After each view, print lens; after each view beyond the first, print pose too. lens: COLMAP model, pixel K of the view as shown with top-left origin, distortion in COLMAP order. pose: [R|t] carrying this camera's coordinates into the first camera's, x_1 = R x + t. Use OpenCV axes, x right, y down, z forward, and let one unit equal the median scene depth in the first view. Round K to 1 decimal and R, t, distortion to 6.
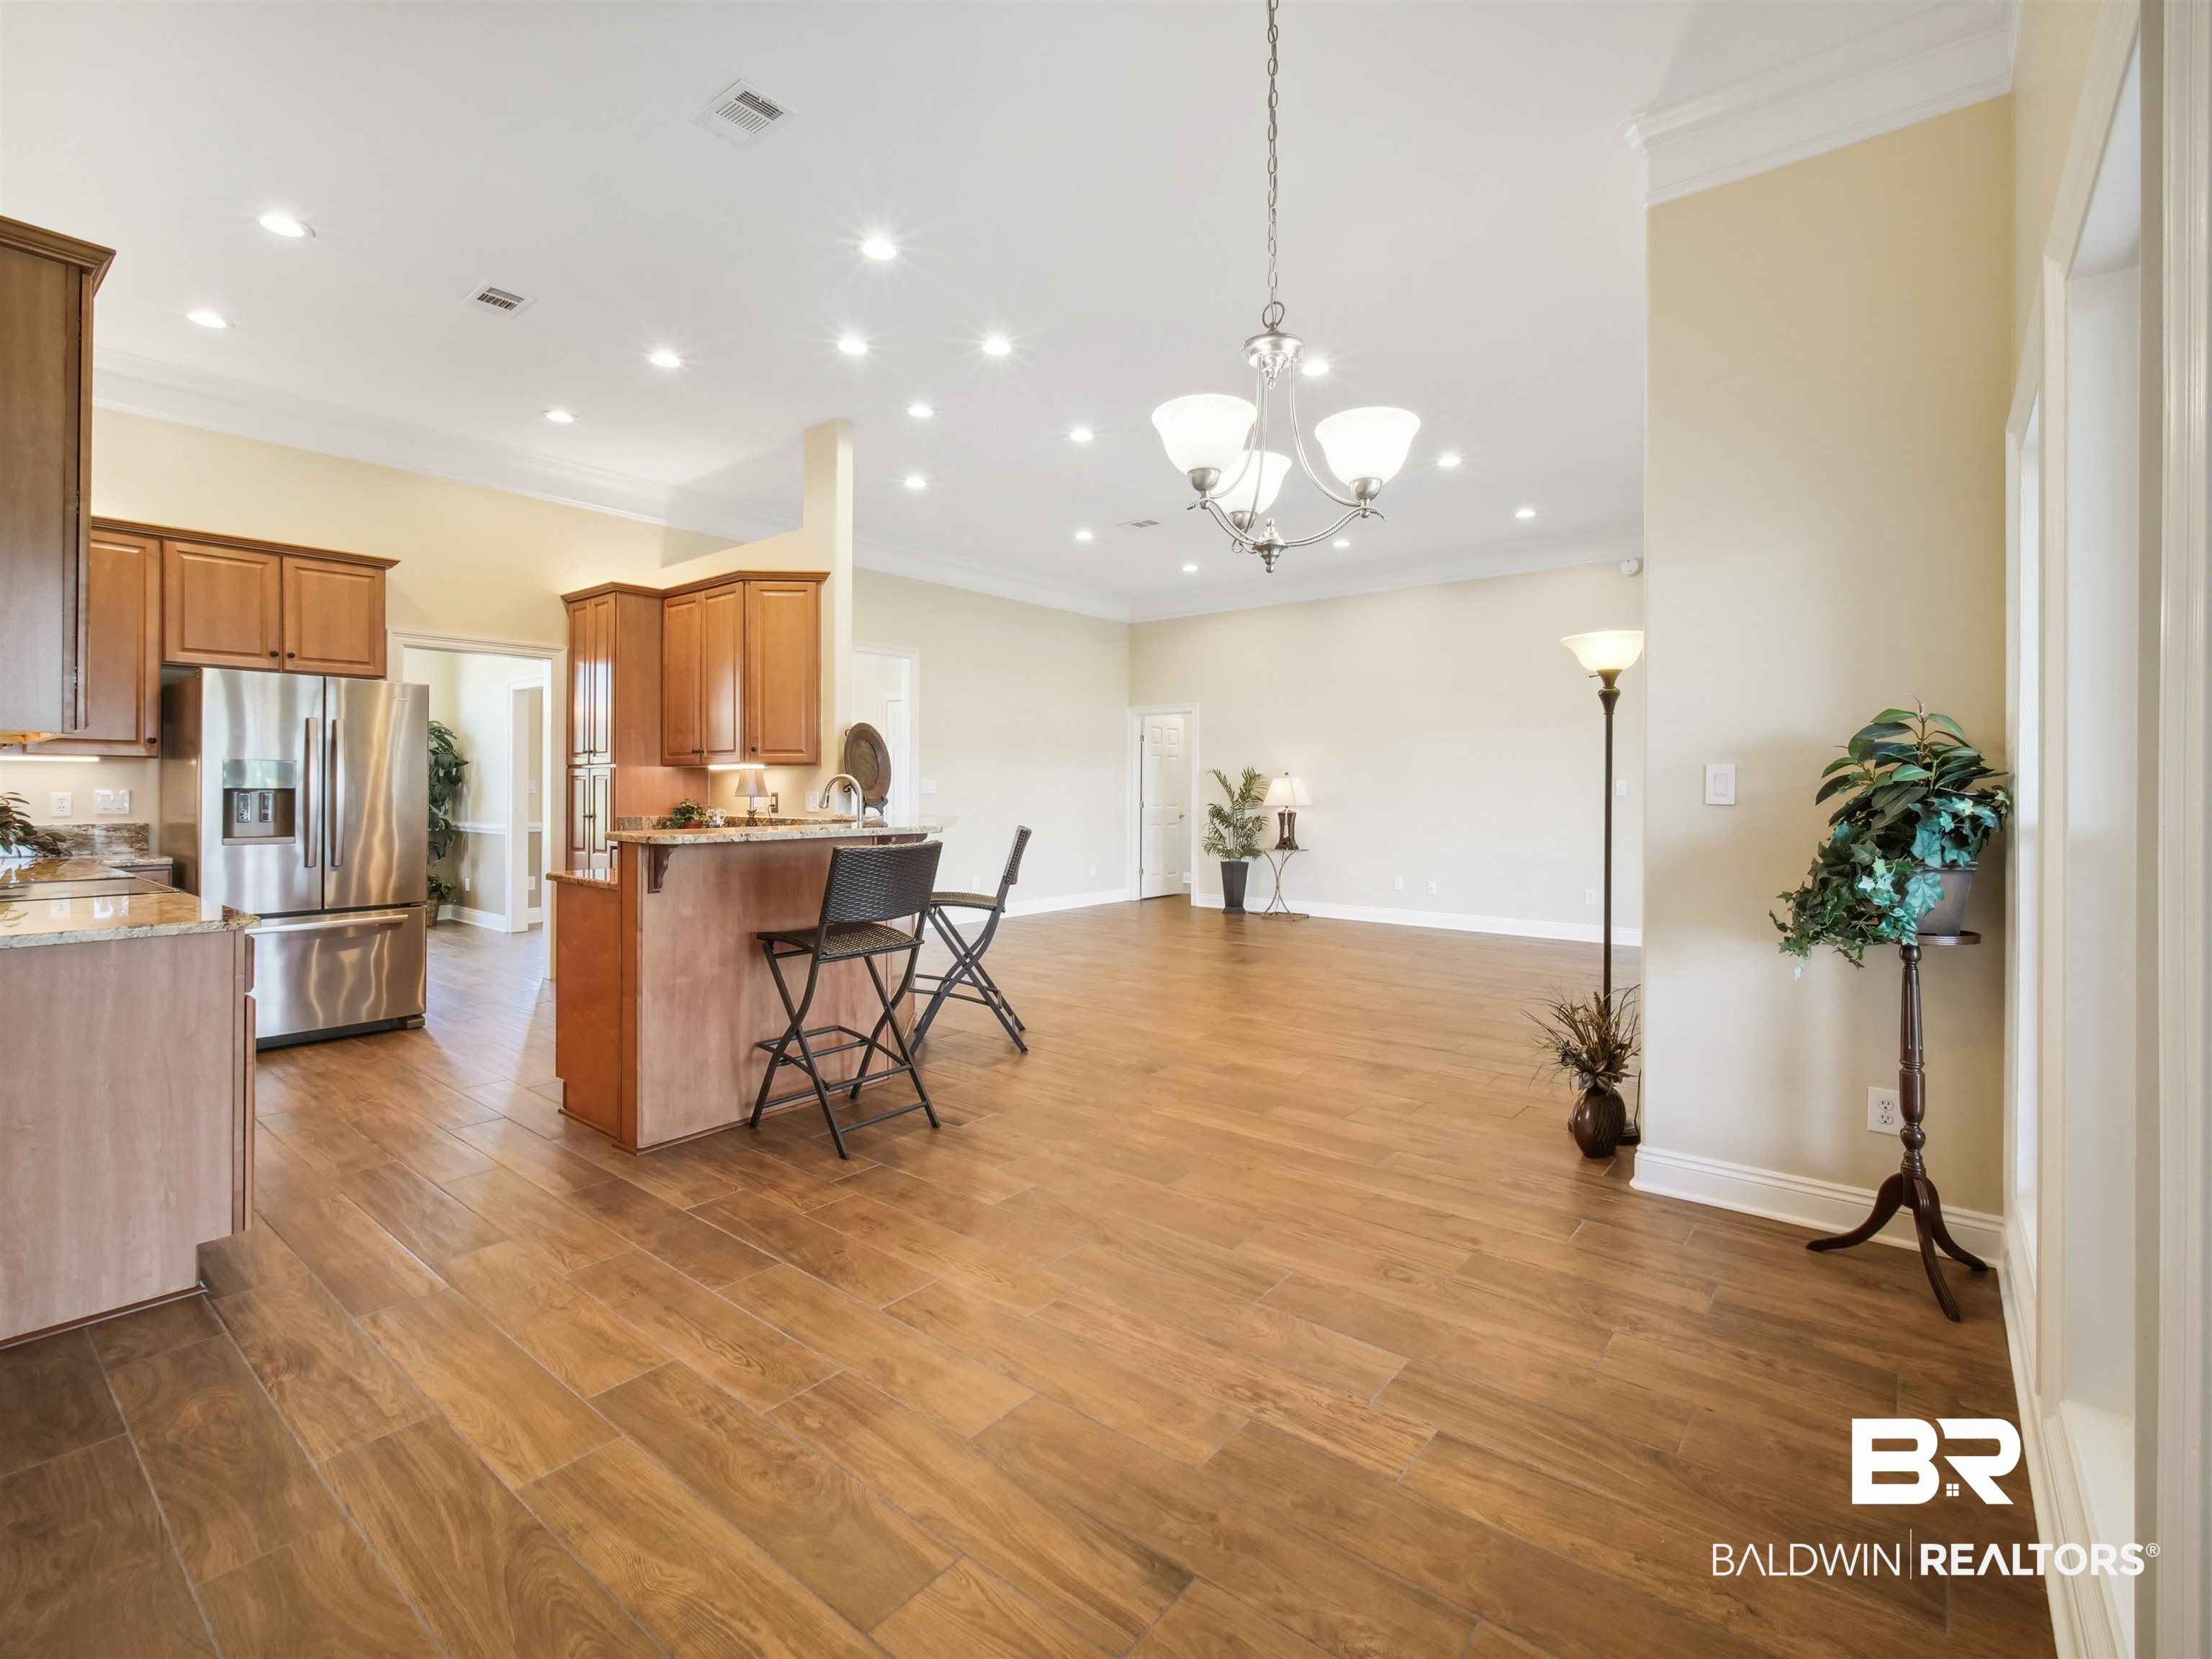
lens RADIAL K [[1018.0, 0, 1098.8], [0, 1018.0, 779.5], [0, 0, 1]] dist [-0.000406, -0.001135]
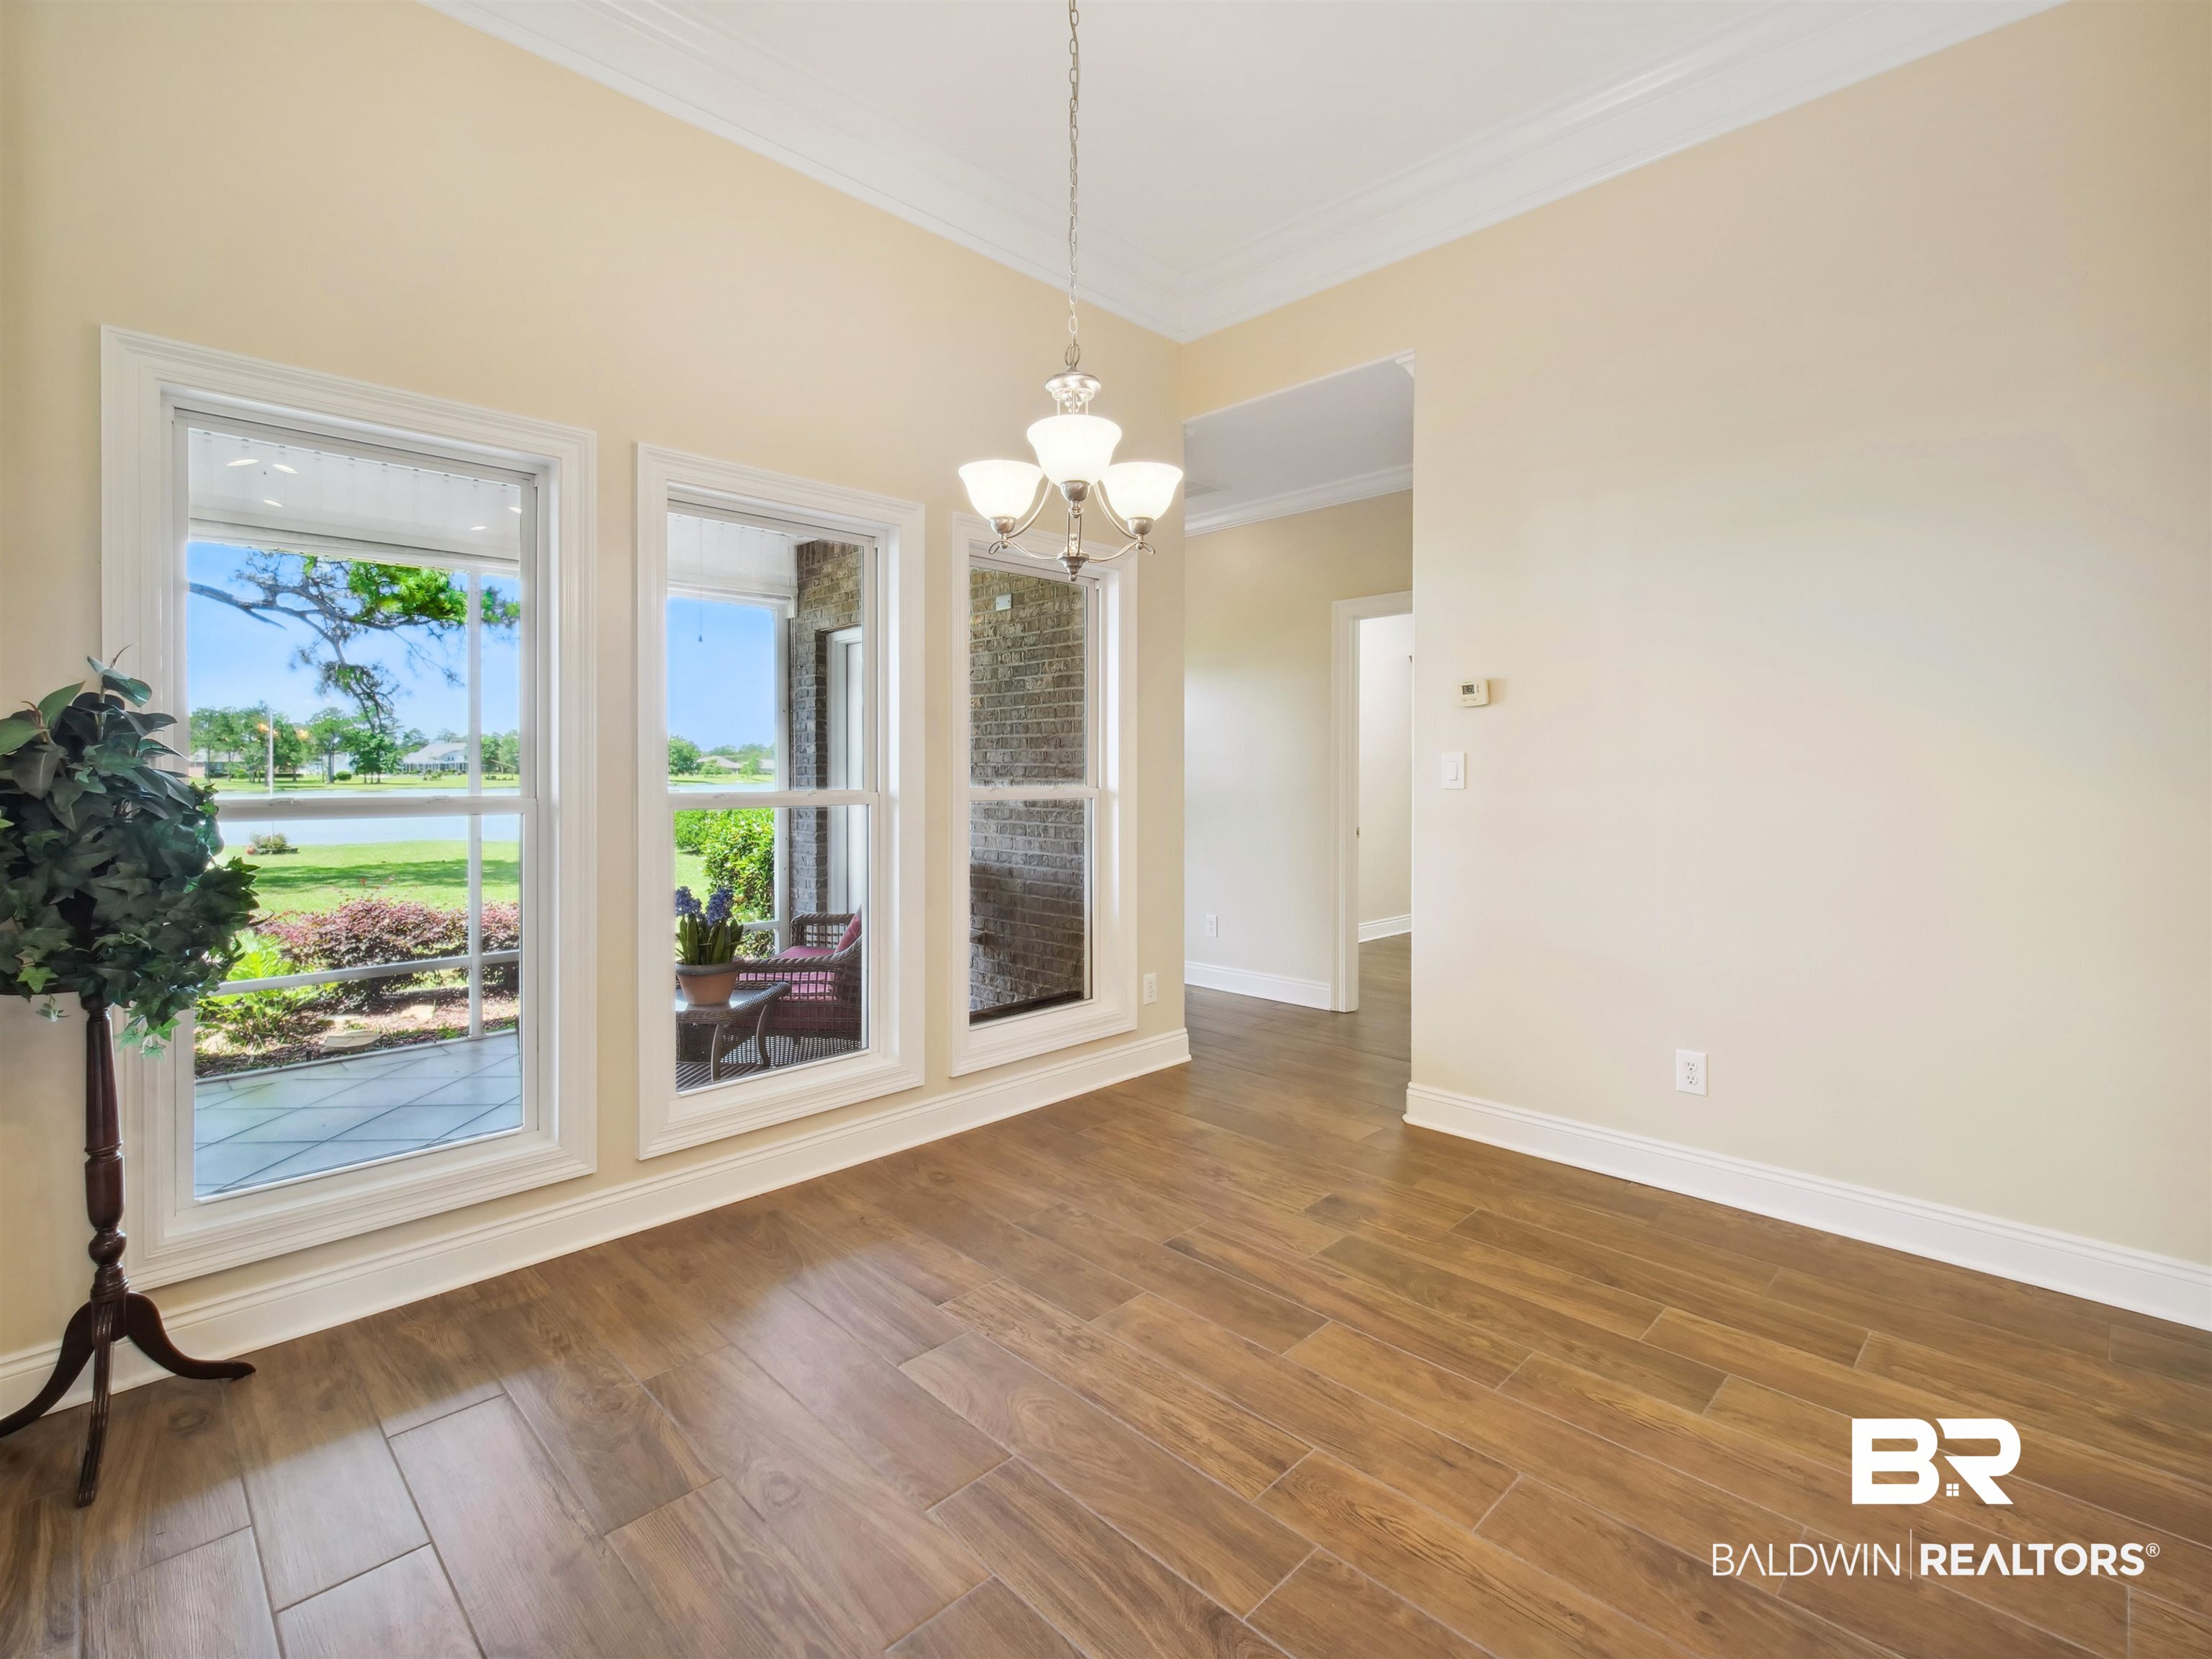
lens RADIAL K [[1018.0, 0, 1098.8], [0, 1018.0, 779.5], [0, 0, 1]] dist [-0.000406, -0.001135]
pose [[-0.994310, -0.002325, 0.106504, 0.016676], [-0.001977, 0.999992, 0.003375, 0.012493], [-0.106511, 0.003145, -0.994307, 2.106950]]
